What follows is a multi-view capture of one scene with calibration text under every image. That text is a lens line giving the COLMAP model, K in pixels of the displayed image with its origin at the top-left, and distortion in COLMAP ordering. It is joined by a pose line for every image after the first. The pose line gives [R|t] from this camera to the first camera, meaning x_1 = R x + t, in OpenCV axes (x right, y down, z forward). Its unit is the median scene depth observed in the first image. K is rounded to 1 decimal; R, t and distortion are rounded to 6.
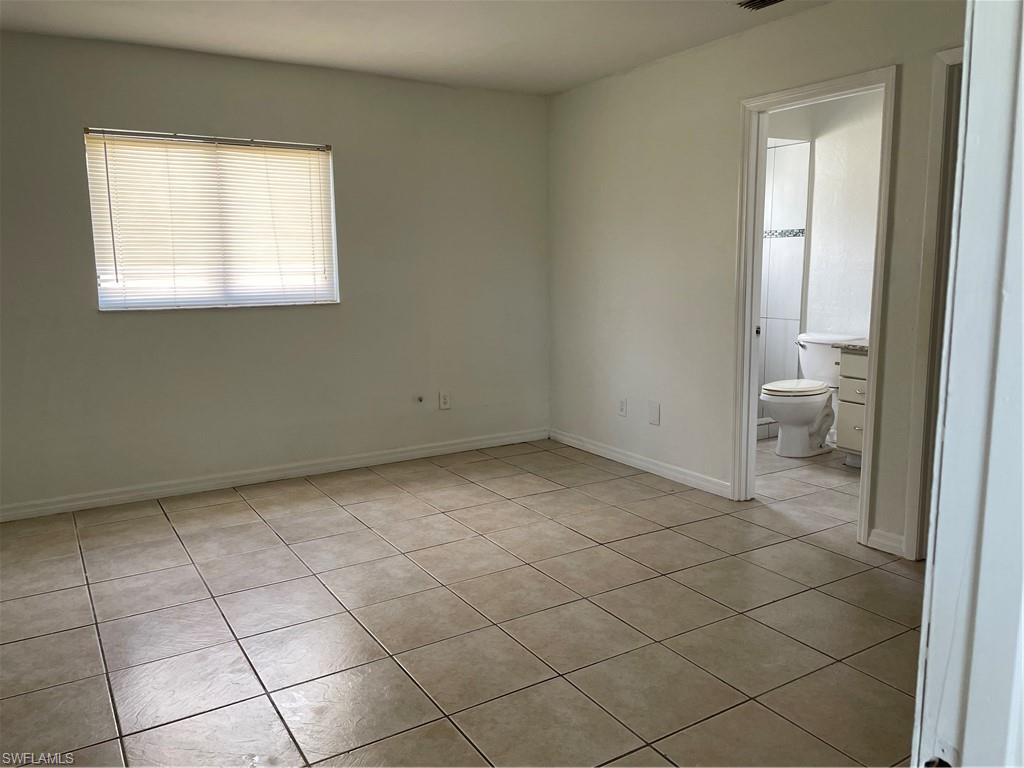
lens RADIAL K [[778.8, 0, 507.2], [0, 778.8, 381.7], [0, 0, 1]] dist [0.048315, -0.004098]
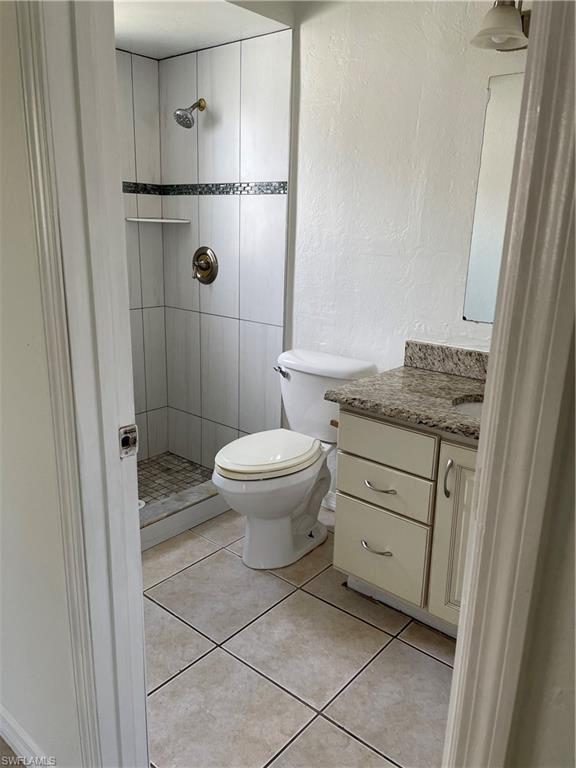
lens RADIAL K [[584.1, 0, 289.5], [0, 584.1, 385.3], [0, 0, 1]] dist [0.048315, -0.004098]
pose [[0.950499, -0.052500, 0.306260, 0.234037], [0.010533, 0.990501, 0.137103, -0.100331], [-0.310549, -0.127091, 0.942023, 0.550757]]
